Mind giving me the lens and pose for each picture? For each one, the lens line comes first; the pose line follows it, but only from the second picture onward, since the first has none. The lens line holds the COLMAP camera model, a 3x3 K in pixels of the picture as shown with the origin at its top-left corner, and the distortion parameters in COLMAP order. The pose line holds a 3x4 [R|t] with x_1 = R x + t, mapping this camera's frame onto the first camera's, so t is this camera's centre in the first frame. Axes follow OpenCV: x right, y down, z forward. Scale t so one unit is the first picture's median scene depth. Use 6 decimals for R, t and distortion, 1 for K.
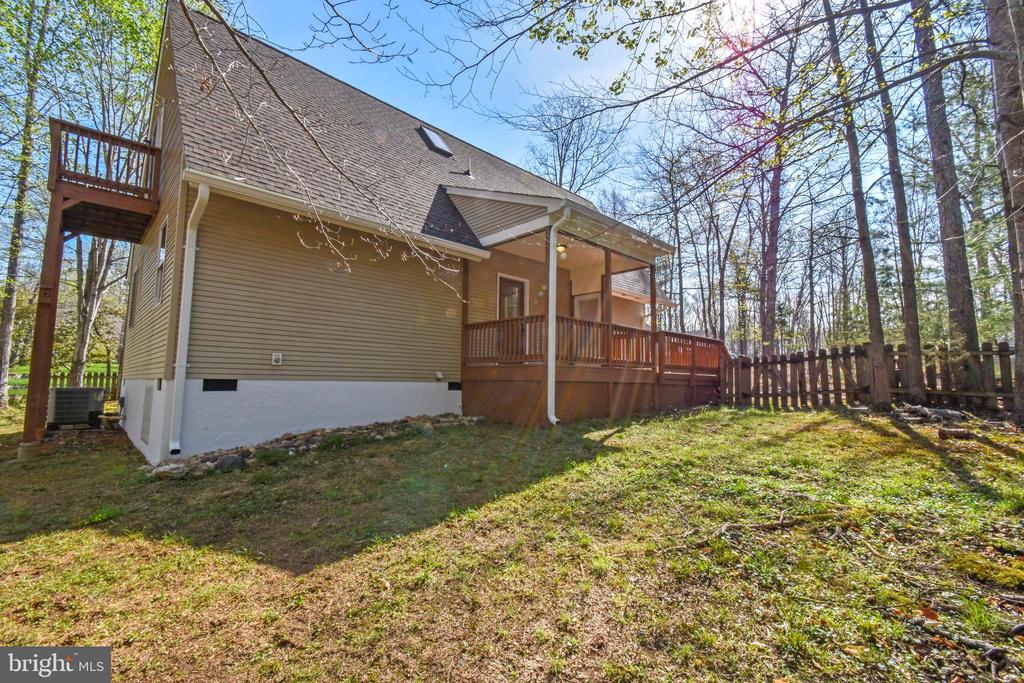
lens RADIAL K [[471.7, 0, 512.0], [0, 471.7, 341.5], [0, 0, 1]] dist [-0.000331, -0.000008]
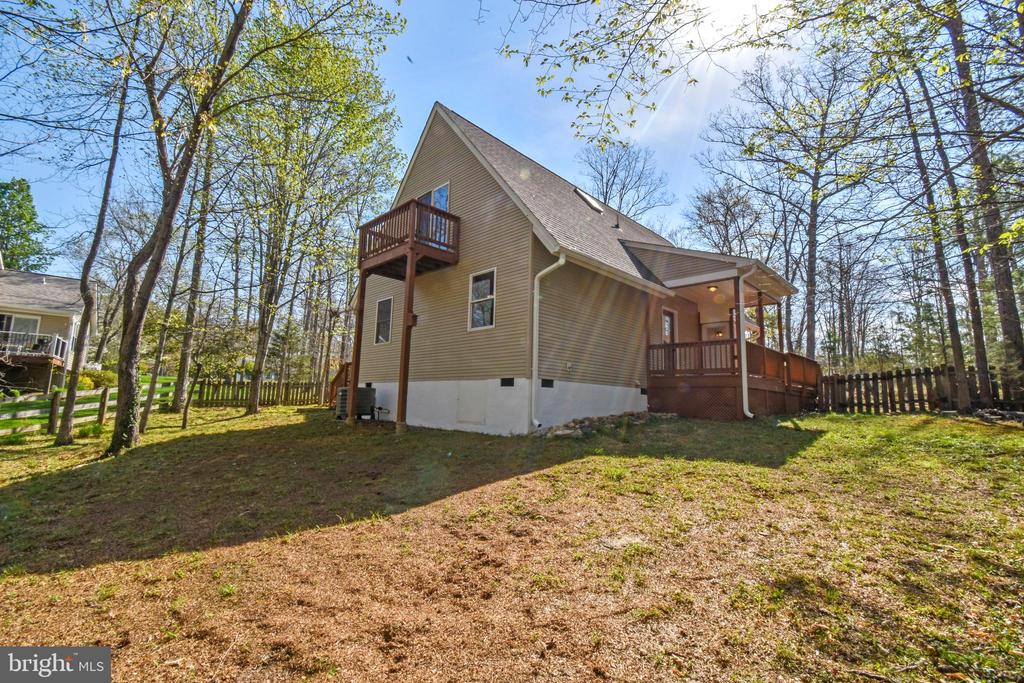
lens RADIAL K [[454.0, 0, 512.0], [0, 454.0, 341.5], [0, 0, 1]] dist [-0.027666, -0.000334]
pose [[0.999717, 0.019836, -0.013130, -0.476262], [-0.020389, 0.998848, -0.043428, 0.017303], [0.012254, 0.043684, 0.998970, -0.281363]]
